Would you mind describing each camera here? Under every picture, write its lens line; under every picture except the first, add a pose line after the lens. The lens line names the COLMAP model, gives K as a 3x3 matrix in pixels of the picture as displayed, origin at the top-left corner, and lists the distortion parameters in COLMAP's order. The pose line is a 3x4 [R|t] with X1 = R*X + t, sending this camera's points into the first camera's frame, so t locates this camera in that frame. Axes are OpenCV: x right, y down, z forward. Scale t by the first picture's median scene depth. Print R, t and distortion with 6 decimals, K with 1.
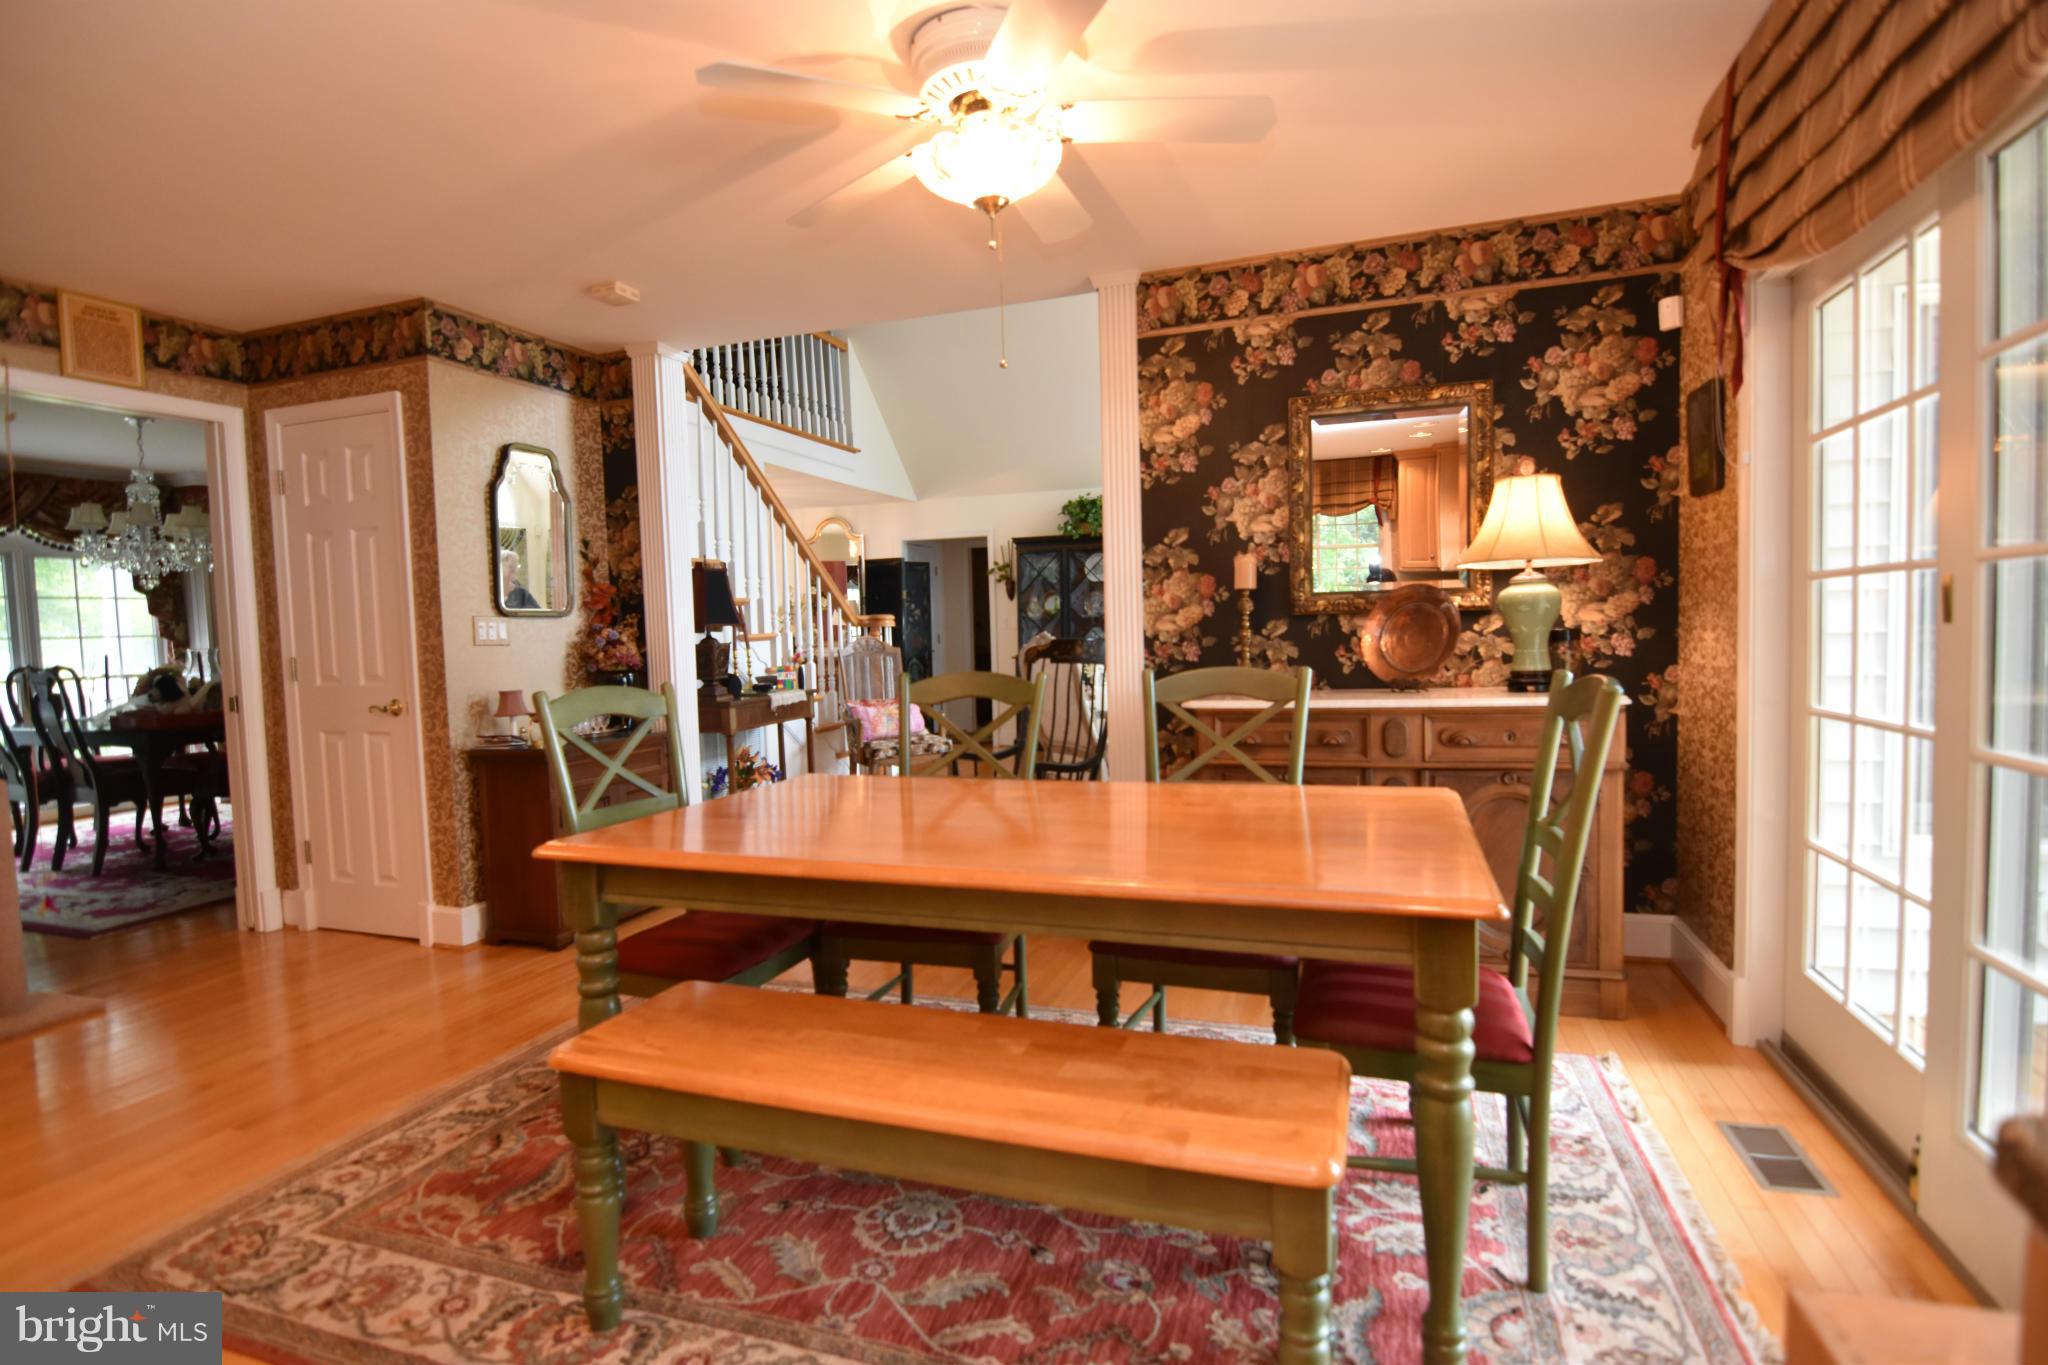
lens RADIAL K [[991.8, 0, 1025.4], [0, 991.8, 685.0], [0, 0, 1]] dist [-0.010783, -0.007380]
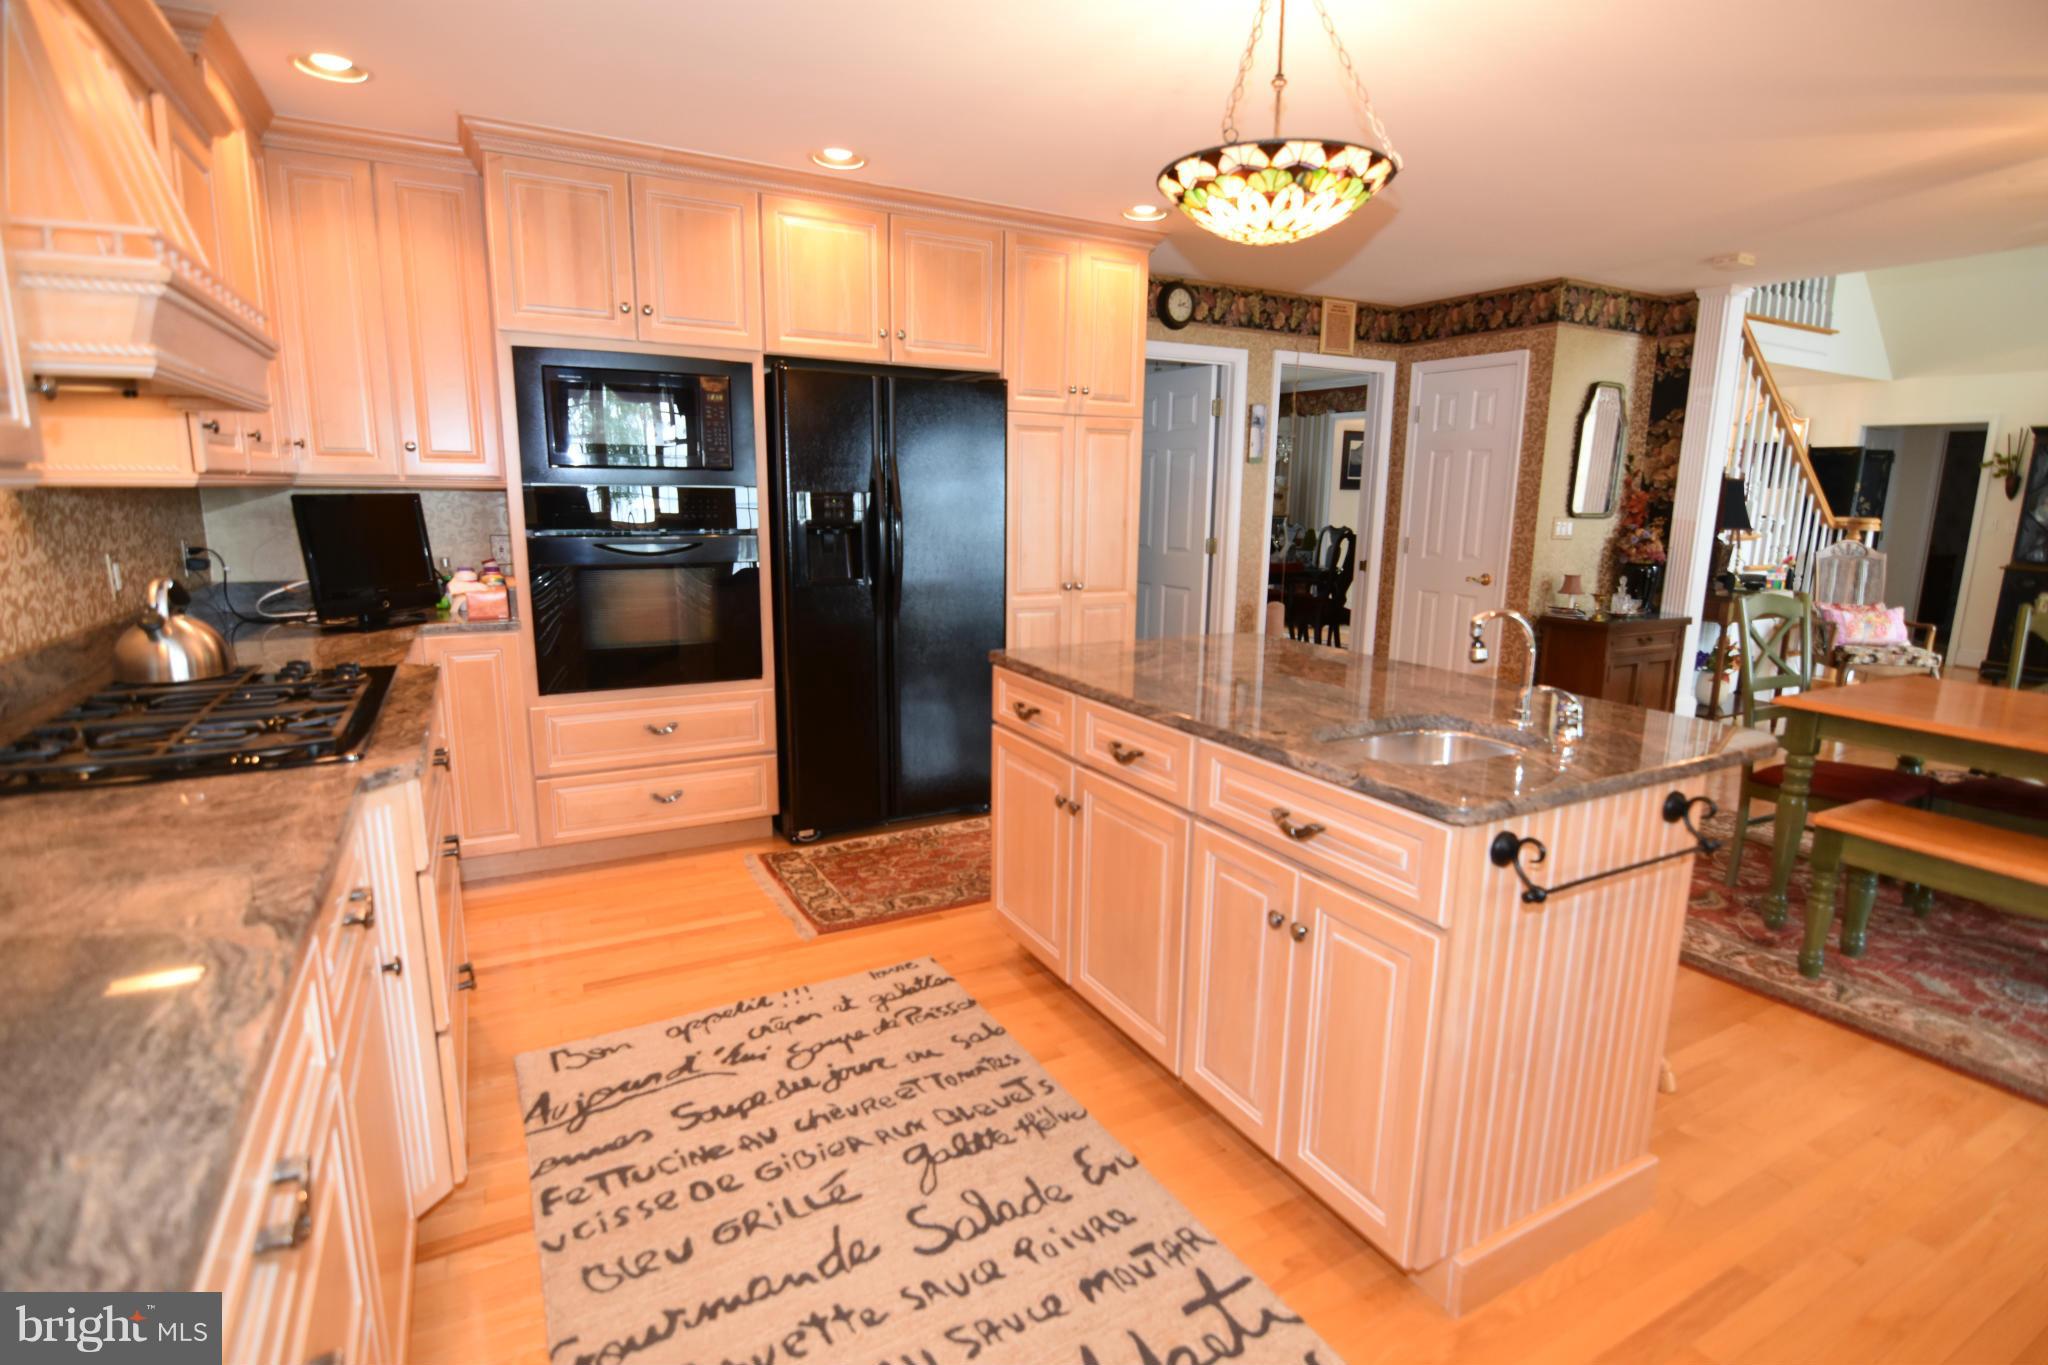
lens RADIAL K [[991.8, 0, 1029.4], [0, 991.8, 683.5], [0, 0, 1]] dist [-0.010783, -0.007380]
pose [[0.740534, 0.165502, -0.651321, -0.153928], [-0.073273, 0.983306, 0.166552, -0.016438], [0.668013, -0.075613, 0.740298, -0.441108]]
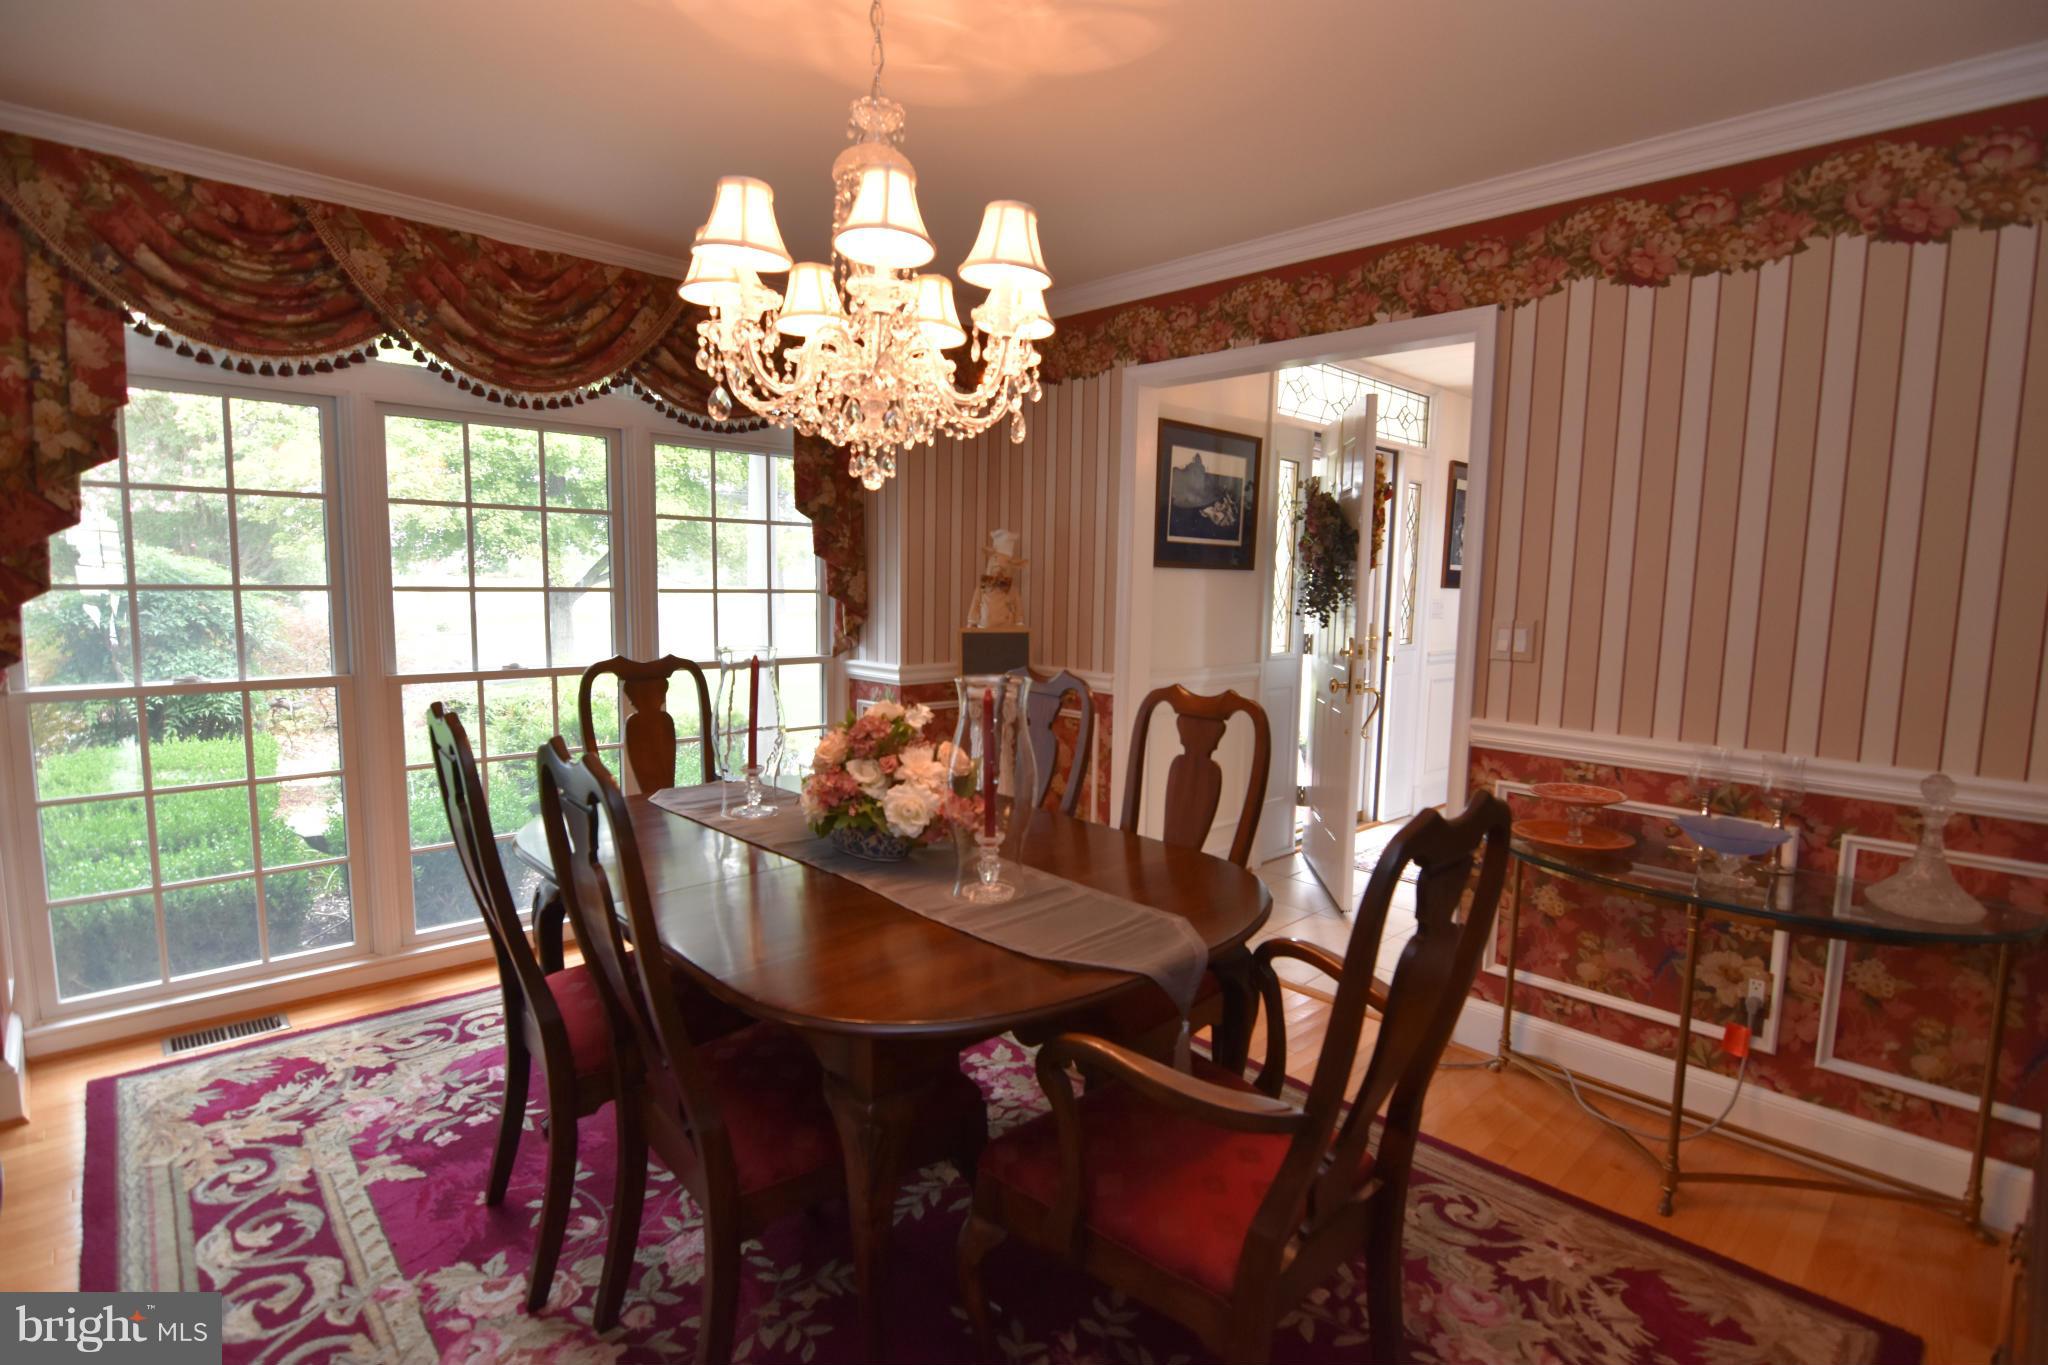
lens RADIAL K [[991.8, 0, 1032.6], [0, 991.8, 684.9], [0, 0, 1]] dist [-0.010783, -0.007380]
pose [[0.888659, 0.093081, -0.449021, -0.868371], [-0.070308, 0.995261, 0.067168, -0.074656], [0.453146, -0.028120, 0.890993, 0.909433]]
